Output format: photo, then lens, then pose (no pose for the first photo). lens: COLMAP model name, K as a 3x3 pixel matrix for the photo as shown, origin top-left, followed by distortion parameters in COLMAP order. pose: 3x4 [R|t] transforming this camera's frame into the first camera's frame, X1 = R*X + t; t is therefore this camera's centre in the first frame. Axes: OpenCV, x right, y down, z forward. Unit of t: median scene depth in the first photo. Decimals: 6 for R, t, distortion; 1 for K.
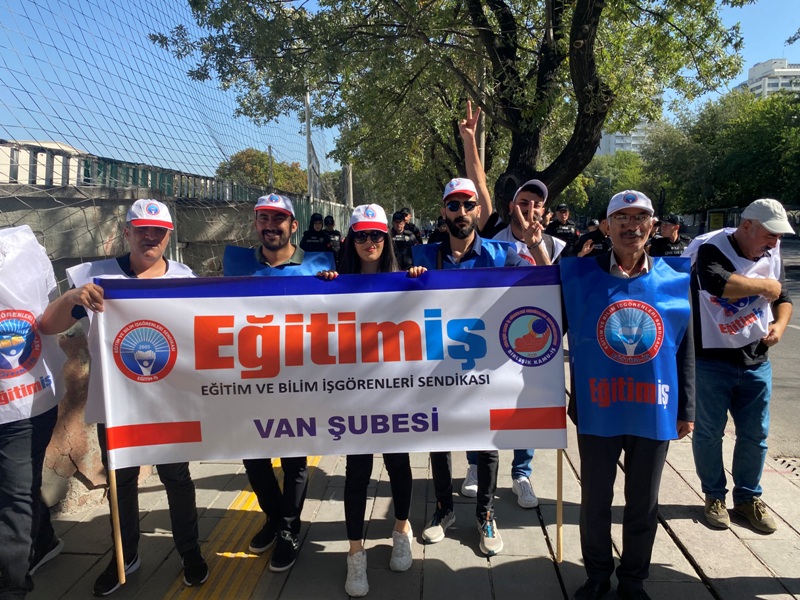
lens RADIAL K [[613.8, 0, 398.8], [0, 613.8, 312.3], [0, 0, 1]] dist [0.032216, -0.027298]
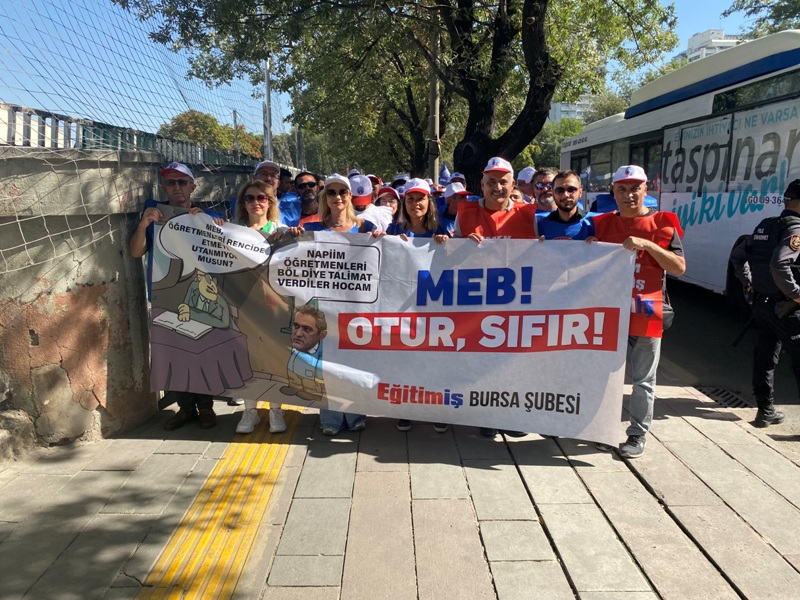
lens RADIAL K [[613.8, 0, 398.8], [0, 613.8, 312.3], [0, 0, 1]] dist [0.032216, -0.027298]
pose [[0.996531, -0.011770, 0.082390, -0.016964], [0.007354, 0.998530, 0.053705, 0.008124], [-0.082901, -0.052912, 0.995152, -0.042293]]
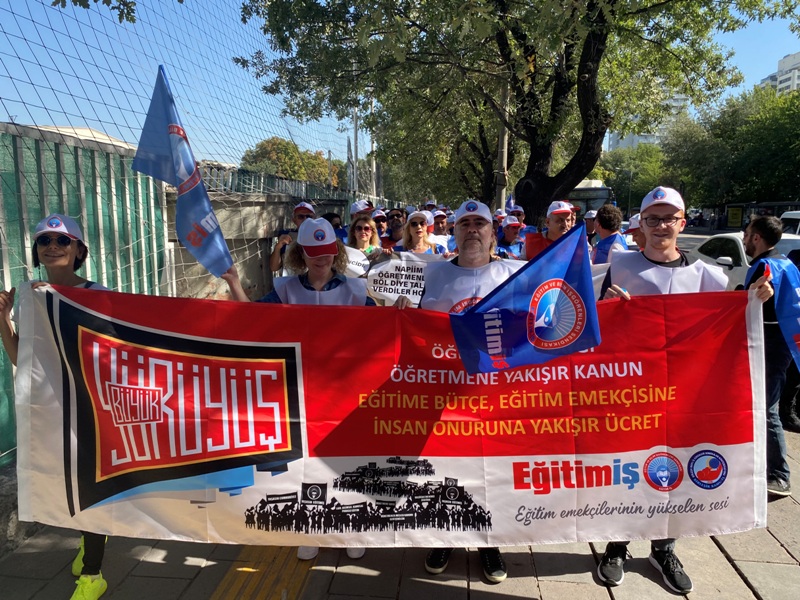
lens RADIAL K [[613.8, 0, 398.8], [0, 613.8, 312.3], [0, 0, 1]] dist [0.032216, -0.027298]
pose [[0.999397, 0.019923, -0.028422, -0.021087], [-0.019427, 0.999656, 0.017640, 0.016215], [0.028763, -0.017077, 0.999440, -0.140076]]
